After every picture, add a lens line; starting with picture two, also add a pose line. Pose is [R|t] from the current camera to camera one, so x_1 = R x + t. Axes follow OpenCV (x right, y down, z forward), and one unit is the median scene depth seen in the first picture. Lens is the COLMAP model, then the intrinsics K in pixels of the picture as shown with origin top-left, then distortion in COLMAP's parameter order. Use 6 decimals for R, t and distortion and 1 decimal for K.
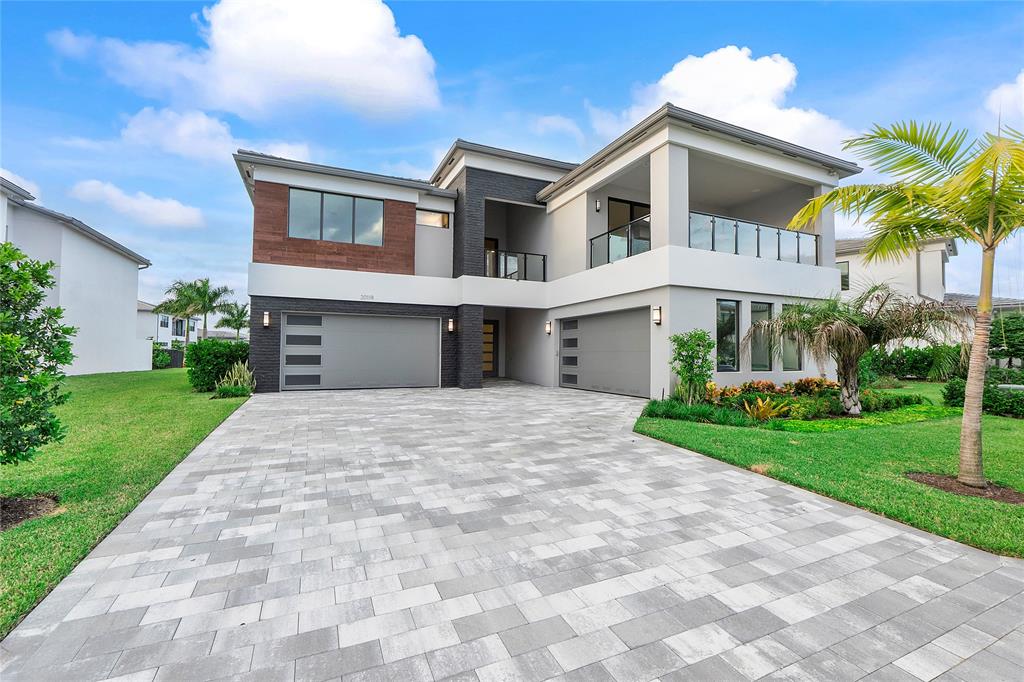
lens RADIAL K [[442.5, 0, 512.0], [0, 442.5, 341.0], [0, 0, 1]] dist [-0.016483, -0.000034]
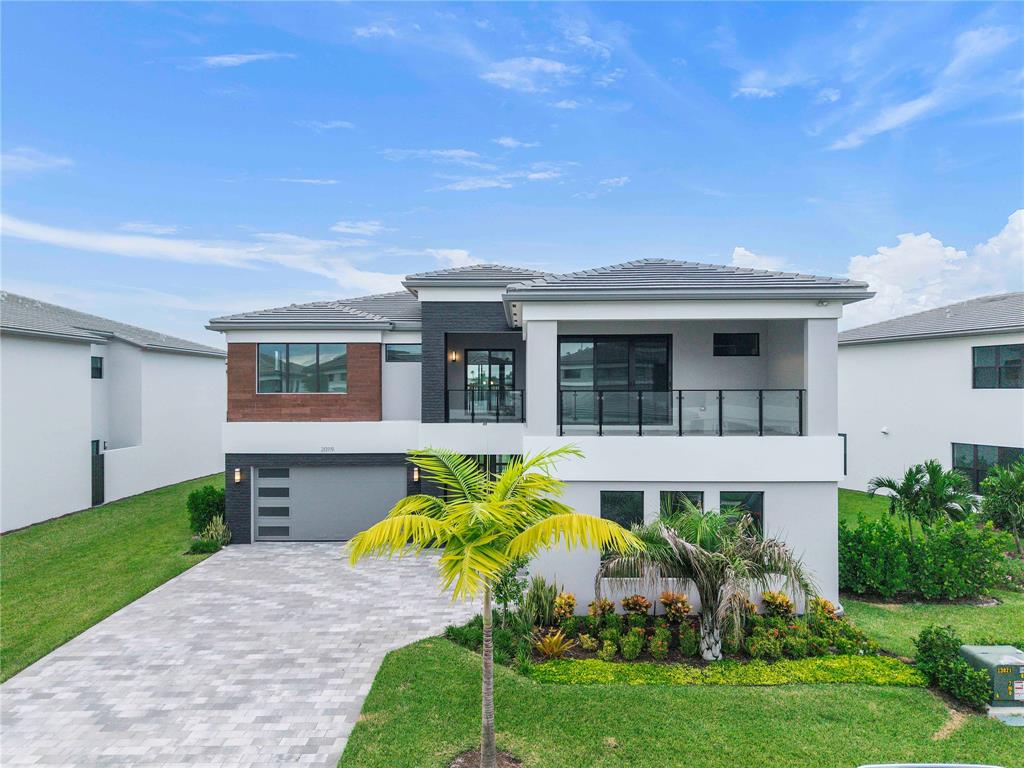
lens RADIAL K [[692.2, 0, 512.0], [0, 692.2, 384.0], [0, 0, 1]] dist [0.038404, -0.034757]
pose [[0.906604, -0.012160, -0.421808, 0.744679], [0.021461, 0.999620, 0.017310, -0.280235], [0.421437, -0.024746, 0.906520, -0.237769]]
